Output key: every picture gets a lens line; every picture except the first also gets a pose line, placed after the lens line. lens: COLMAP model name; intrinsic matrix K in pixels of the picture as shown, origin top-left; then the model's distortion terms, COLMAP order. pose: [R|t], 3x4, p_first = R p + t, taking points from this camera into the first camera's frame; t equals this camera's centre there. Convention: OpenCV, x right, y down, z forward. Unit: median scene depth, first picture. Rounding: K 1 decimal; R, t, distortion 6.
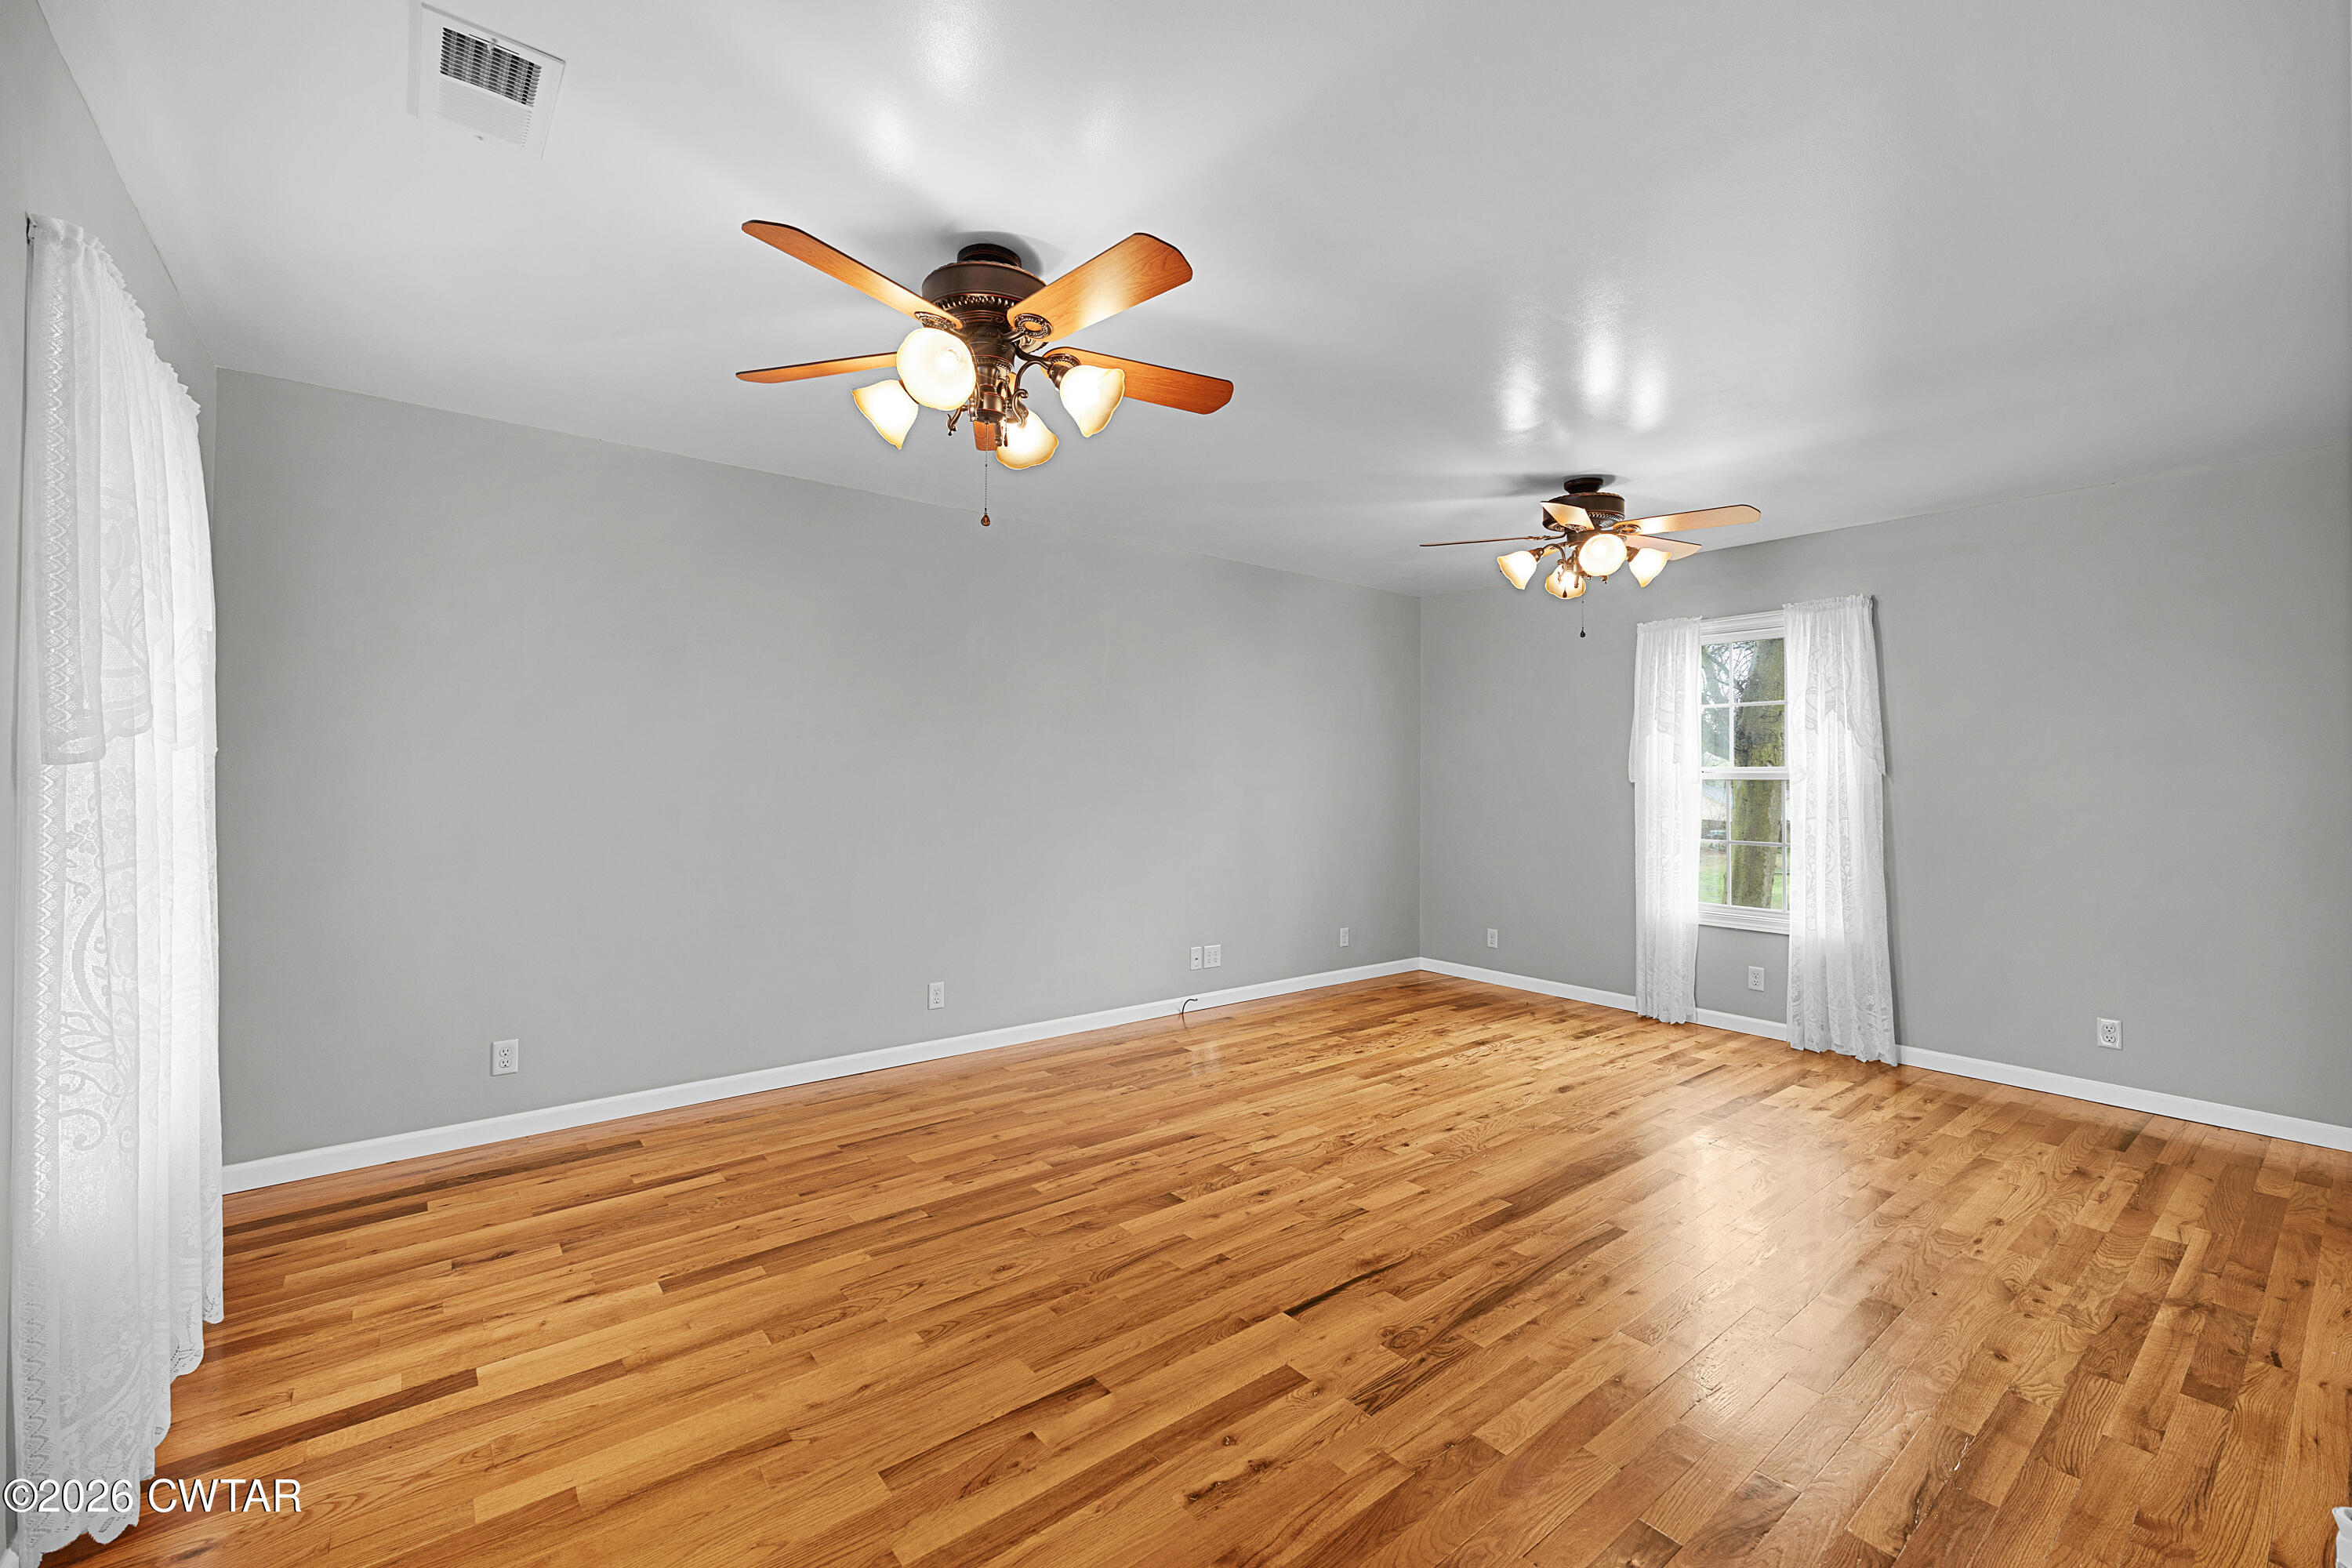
lens RADIAL K [[961.4, 0, 1175.5], [0, 961.4, 778.6], [0, 0, 1]] dist [-0.000546, 0.001722]
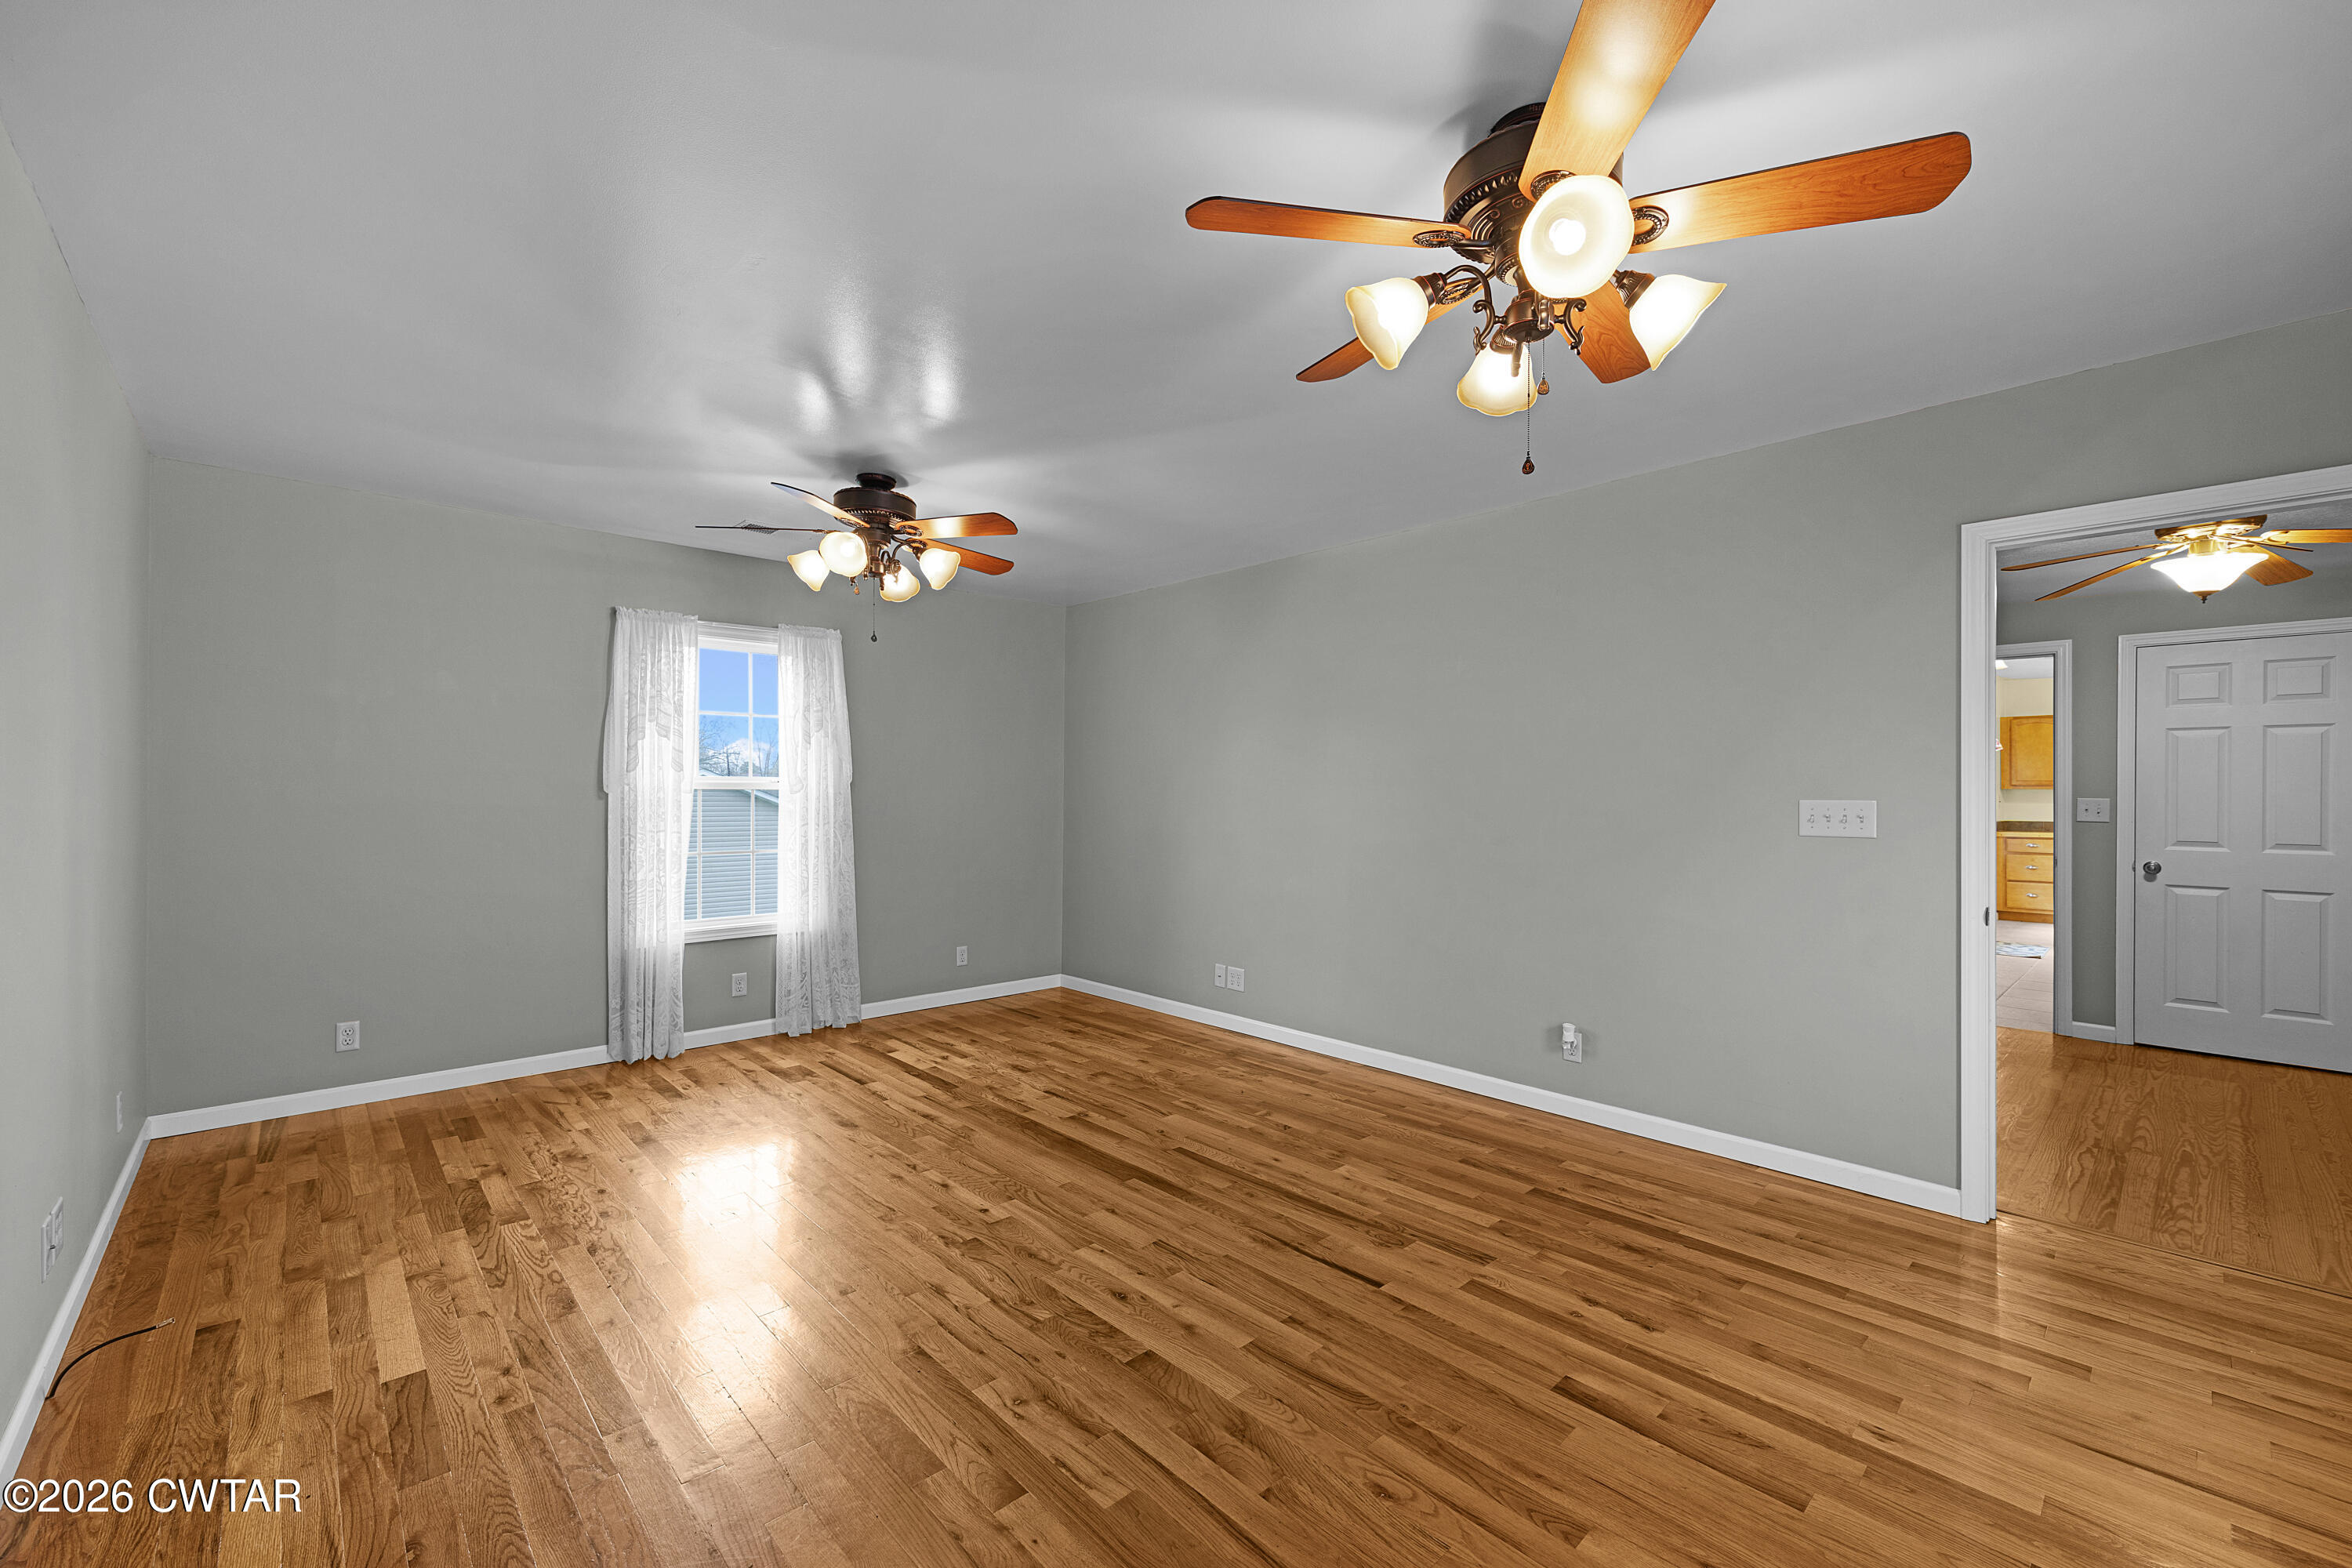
lens RADIAL K [[961.4, 0, 1175.3], [0, 961.4, 793.1], [0, 0, 1]] dist [-0.000546, 0.001722]
pose [[-0.076879, -0.008075, 0.997008, -0.615822], [-0.001379, 0.999967, 0.007993, -0.004568], [-0.997040, -0.000760, -0.076887, 0.860343]]
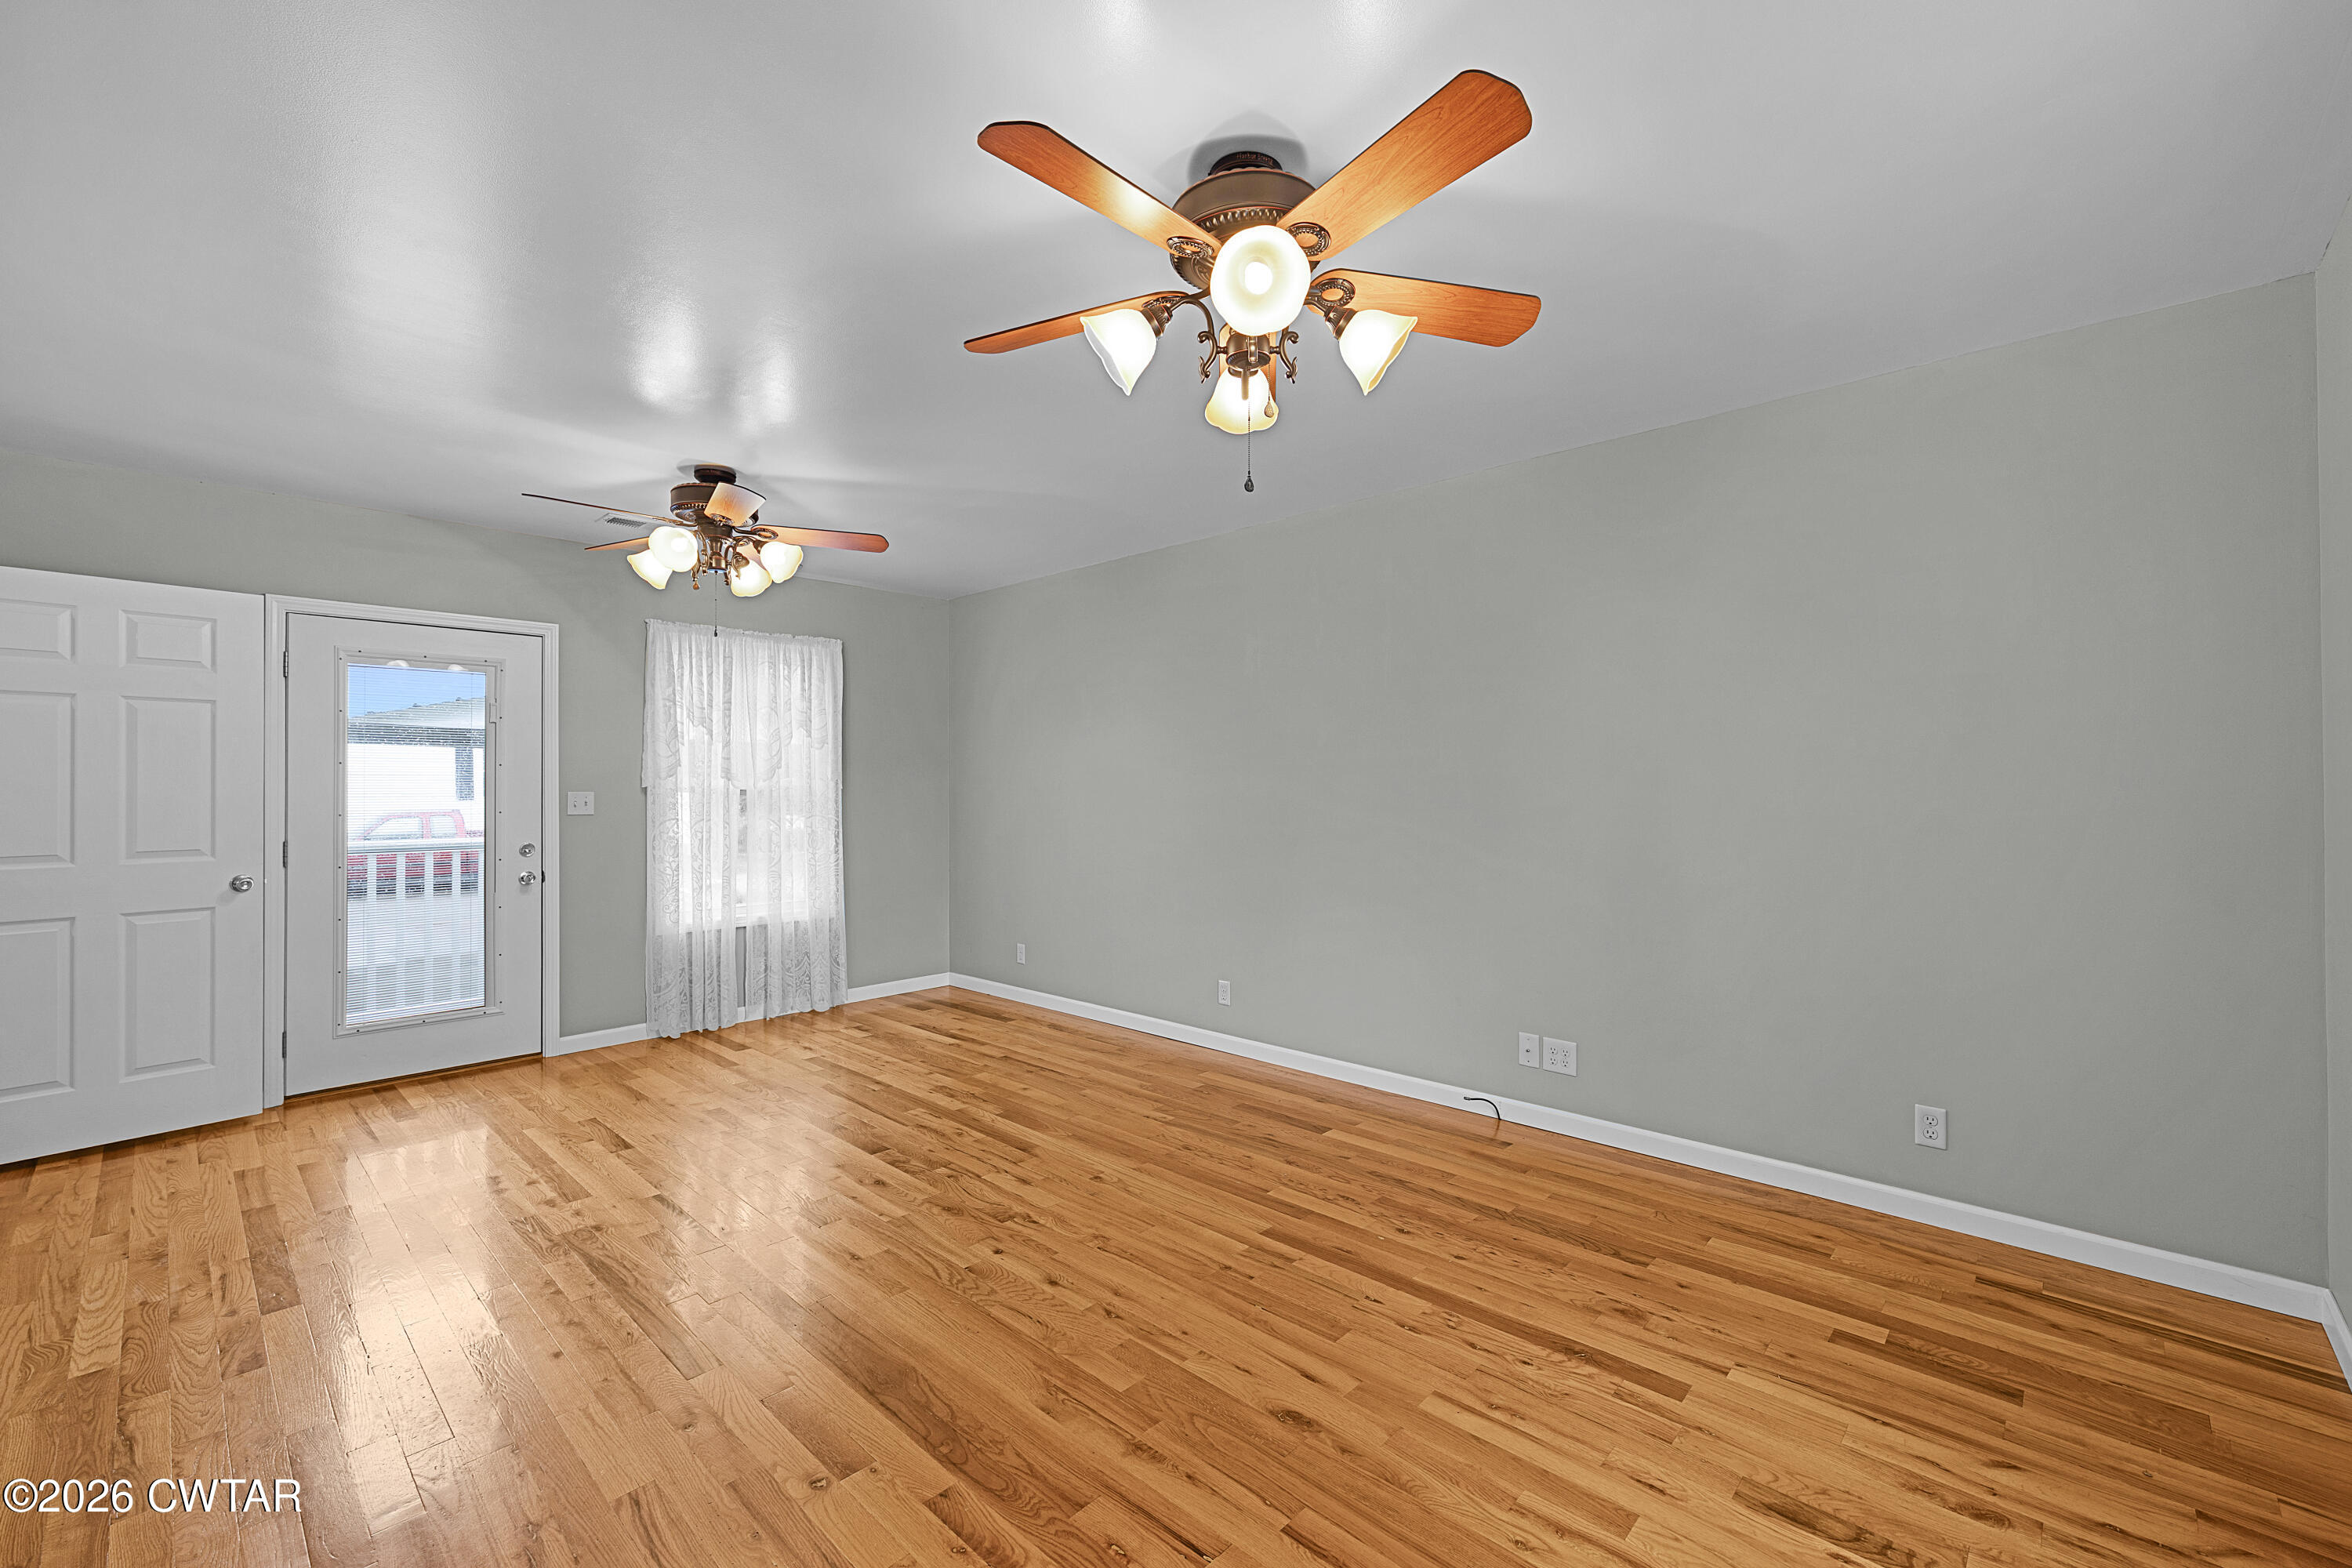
lens RADIAL K [[961.4, 0, 1181.8], [0, 961.4, 787.7], [0, 0, 1]] dist [-0.000546, 0.001722]
pose [[0.145599, -0.009821, -0.989295, 0.999972], [0.005125, 0.999945, -0.009172, 0.010522], [0.989330, -0.003735, 0.145641, 0.995615]]
